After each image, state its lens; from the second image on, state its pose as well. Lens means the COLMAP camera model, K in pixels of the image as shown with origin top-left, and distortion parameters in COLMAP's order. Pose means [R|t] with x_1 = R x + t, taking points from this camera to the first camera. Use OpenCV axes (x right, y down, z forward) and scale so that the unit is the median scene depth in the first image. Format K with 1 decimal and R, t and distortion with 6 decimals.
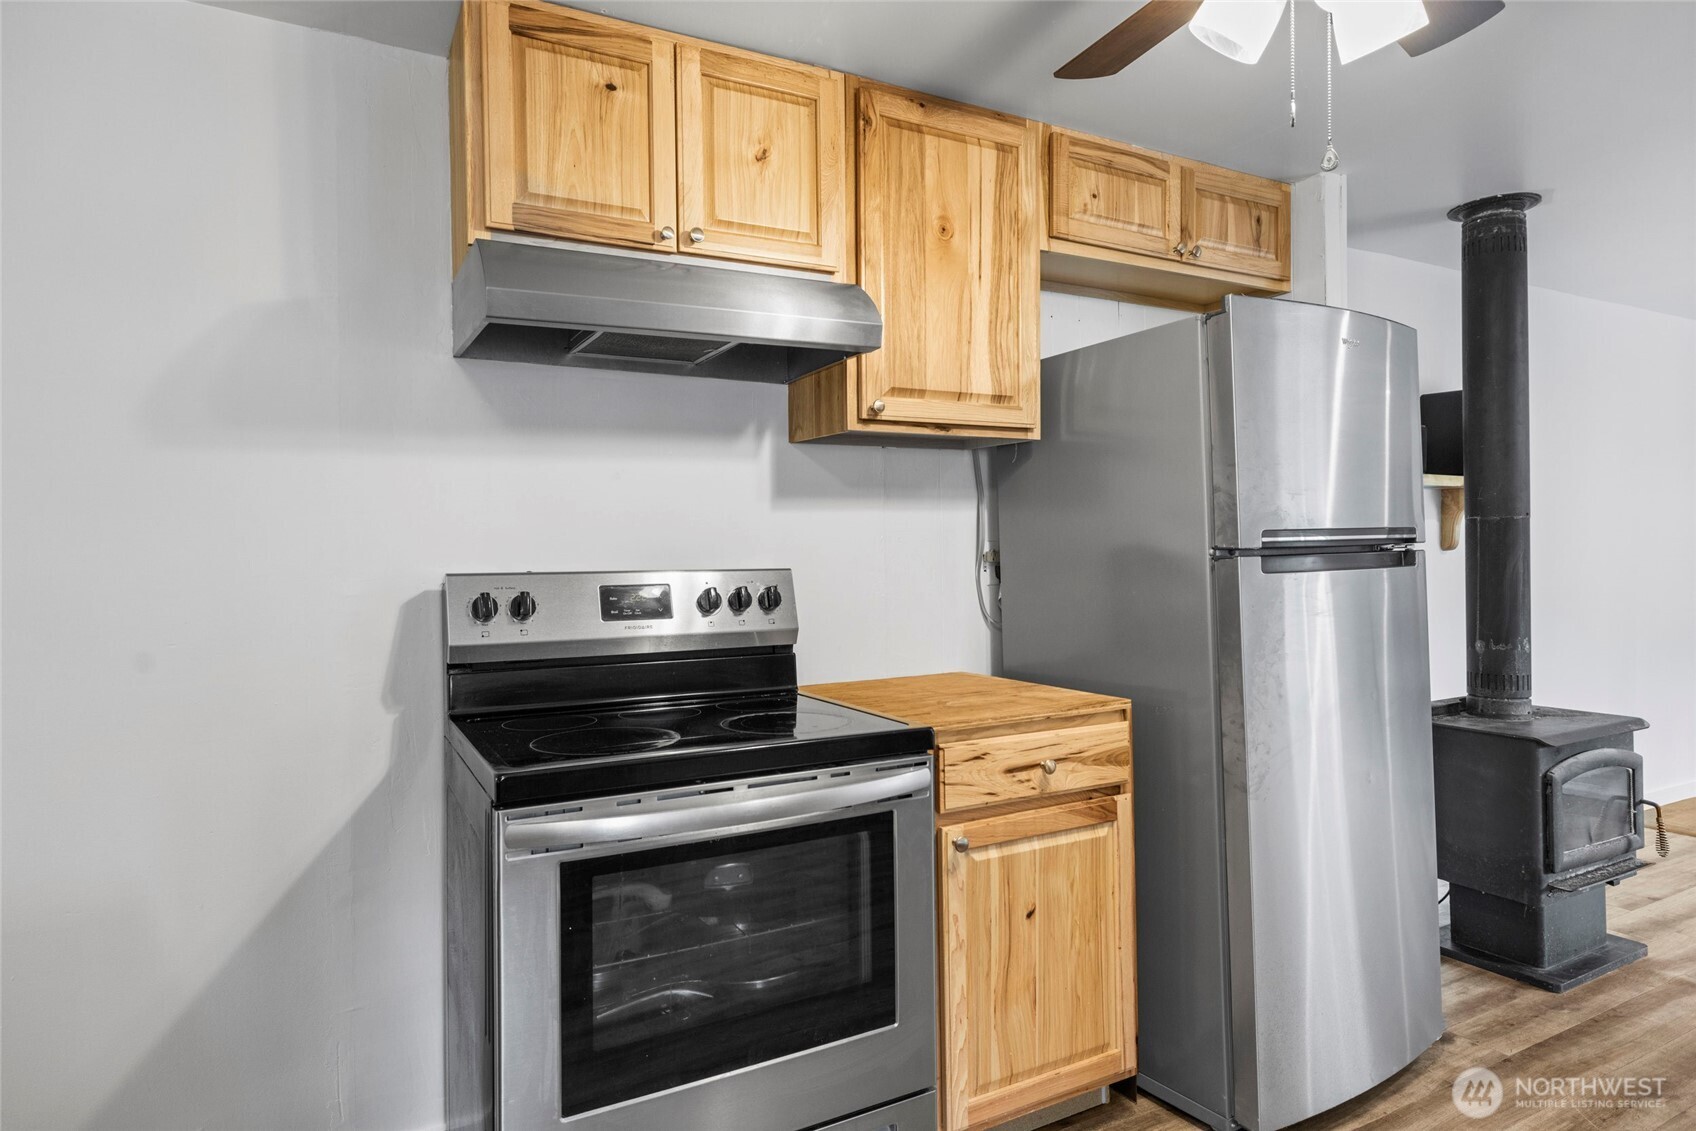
lens RADIAL K [[960.2, 0, 837.5], [0, 960.2, 553.9], [0, 0, 1]] dist [0.000154, -0.001933]
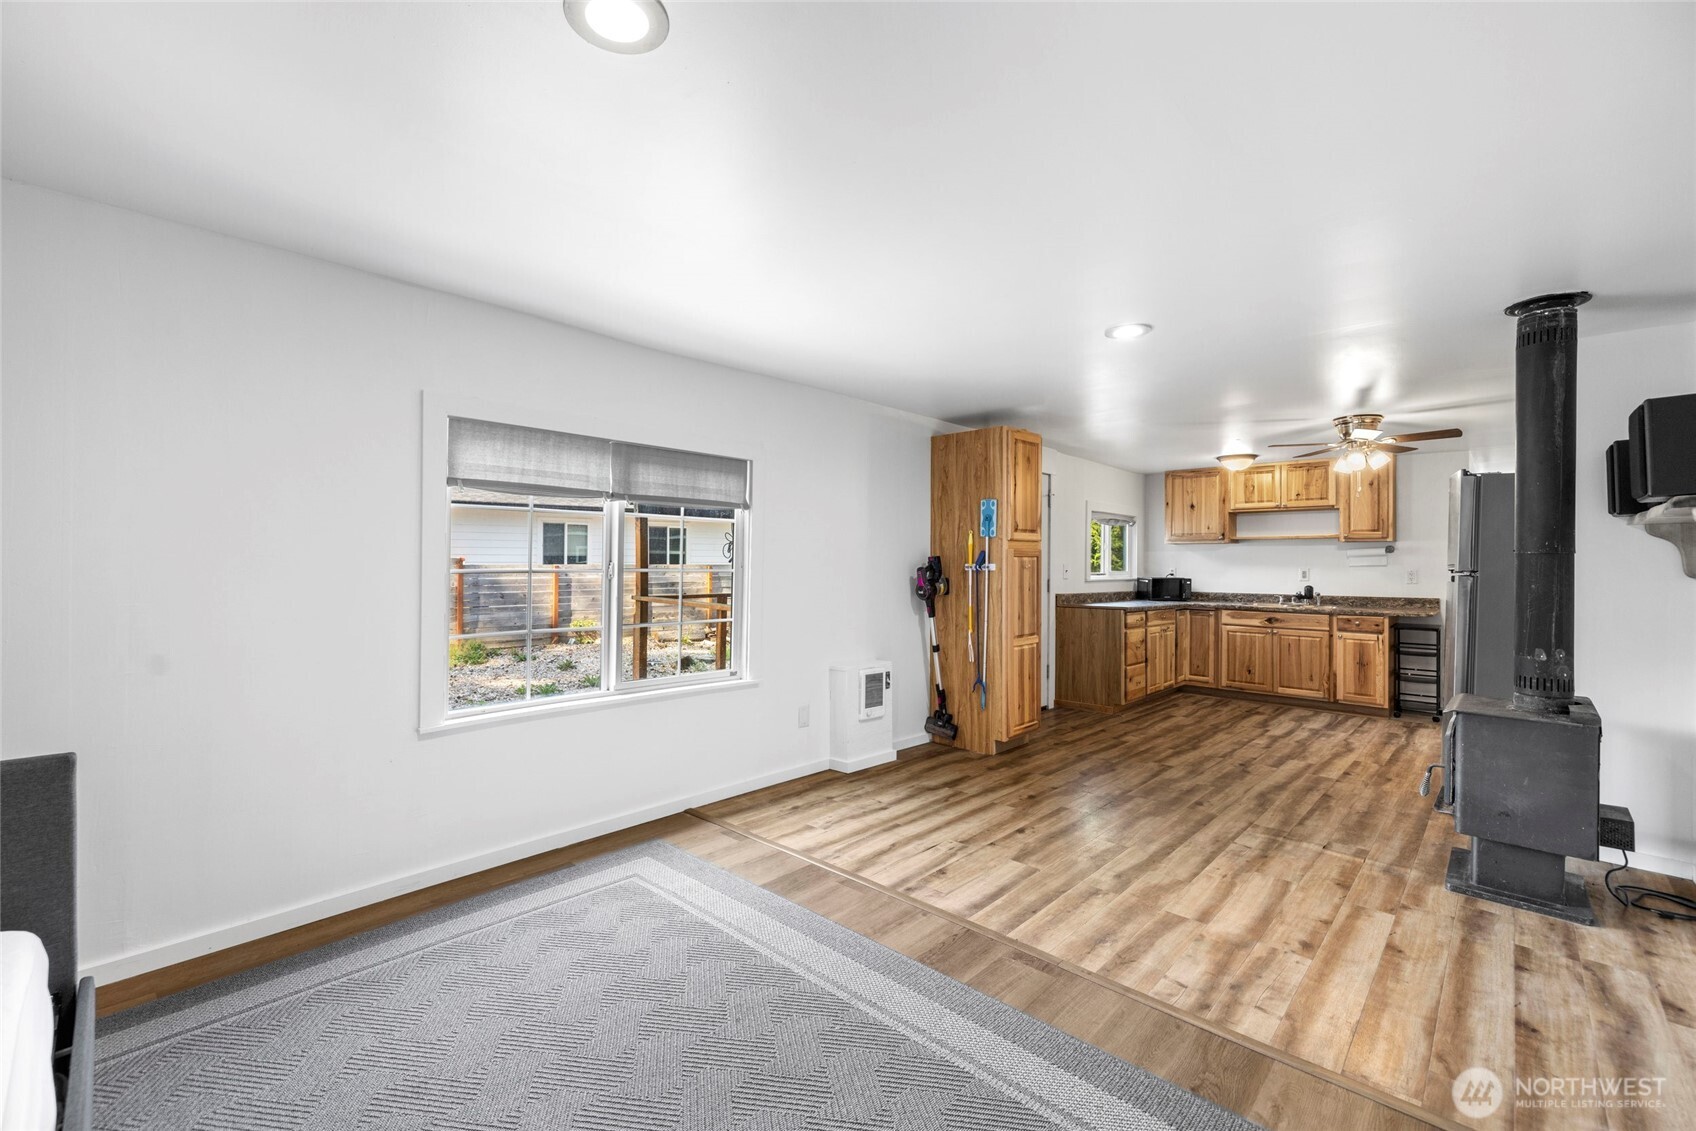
lens RADIAL K [[712.7, 0, 843.4], [0, 712.7, 559.2], [0, 0, 1]] dist [-0.000253, 0.000011]
pose [[-0.945458, -0.002191, -0.325736, 2.705172], [-0.001637, 0.999997, -0.001976, -0.038393], [0.325739, -0.001335, -0.945459, 2.304826]]
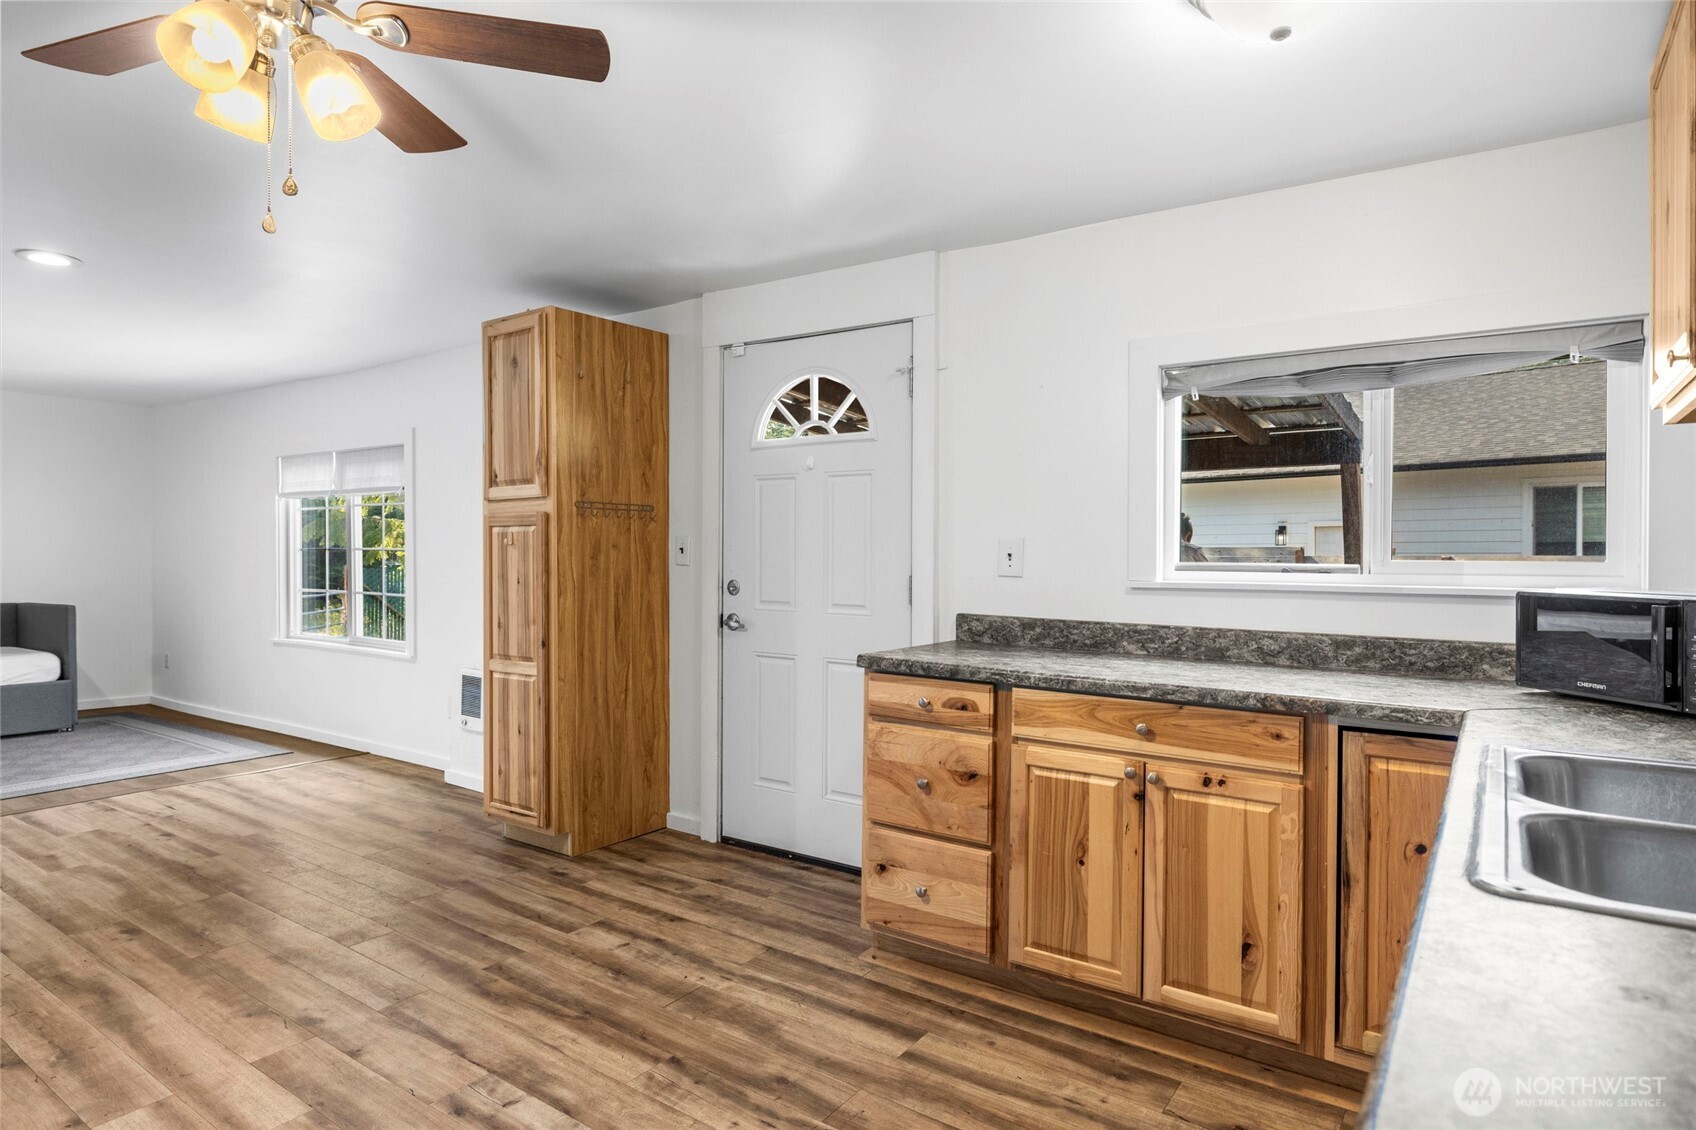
lens RADIAL K [[943.0, 0, 847.1], [0, 943.0, 554.3], [0, 0, 1]] dist [0.001940, -0.000738]
pose [[-0.463497, 0.002536, 0.886095, -0.556159], [0.001271, 0.999997, -0.002197, 0.007711], [-0.886097, 0.000108, -0.463499, 0.568429]]
